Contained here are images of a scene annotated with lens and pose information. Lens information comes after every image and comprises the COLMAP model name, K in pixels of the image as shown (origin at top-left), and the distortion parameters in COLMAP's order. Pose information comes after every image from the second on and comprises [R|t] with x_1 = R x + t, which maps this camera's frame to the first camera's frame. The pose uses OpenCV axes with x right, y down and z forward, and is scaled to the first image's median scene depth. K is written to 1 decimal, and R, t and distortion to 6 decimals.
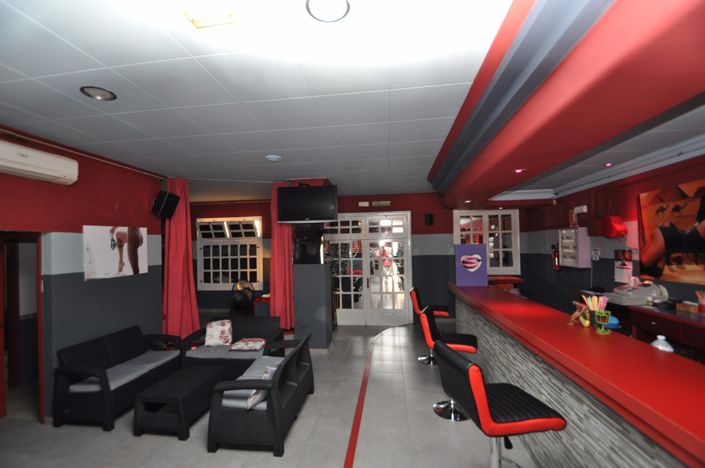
lens RADIAL K [[308.5, 0, 348.2], [0, 308.5, 242.9], [0, 0, 1]] dist [0.014740, -0.017709]
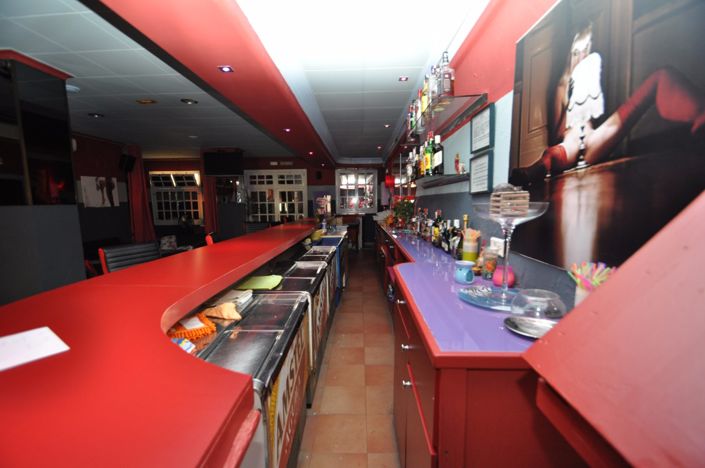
lens RADIAL K [[308.5, 0, 348.2], [0, 308.5, 242.9], [0, 0, 1]] dist [0.014740, -0.017709]
pose [[0.994597, -0.005577, 0.103665, 0.362948], [-0.009586, 0.989355, 0.145203, 0.039317], [-0.103371, -0.145412, 0.983956, -0.724324]]
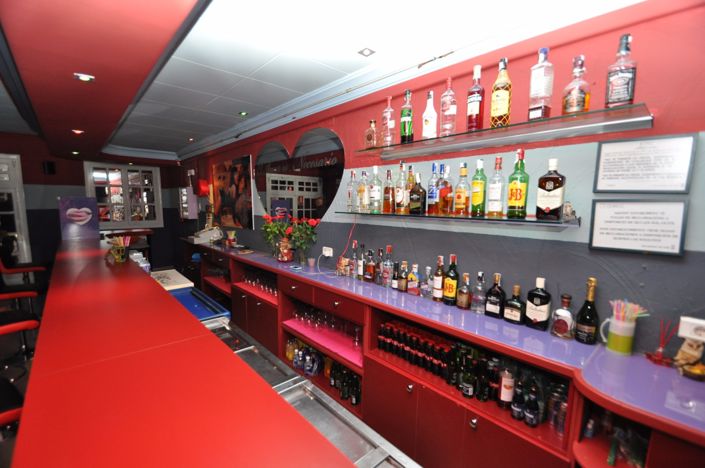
lens RADIAL K [[308.5, 0, 348.2], [0, 308.5, 242.9], [0, 0, 1]] dist [0.014740, -0.017709]
pose [[0.640325, -0.074639, 0.764469, 0.183795], [-0.033202, 0.991648, 0.124630, -0.002475], [-0.767386, -0.105186, 0.632498, -0.312822]]
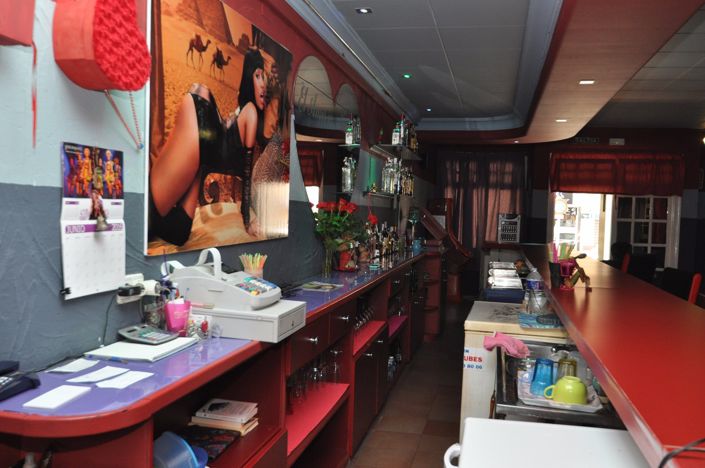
lens RADIAL K [[659.4, 0, 350.8], [0, 659.4, 247.7], [0, 0, 1]] dist [-0.061627, 0.005643]
pose [[-0.997202, -0.015038, 0.073224, 0.560691], [-0.012106, 0.999114, 0.040311, 0.061664], [-0.073765, 0.039312, -0.996501, 1.220474]]
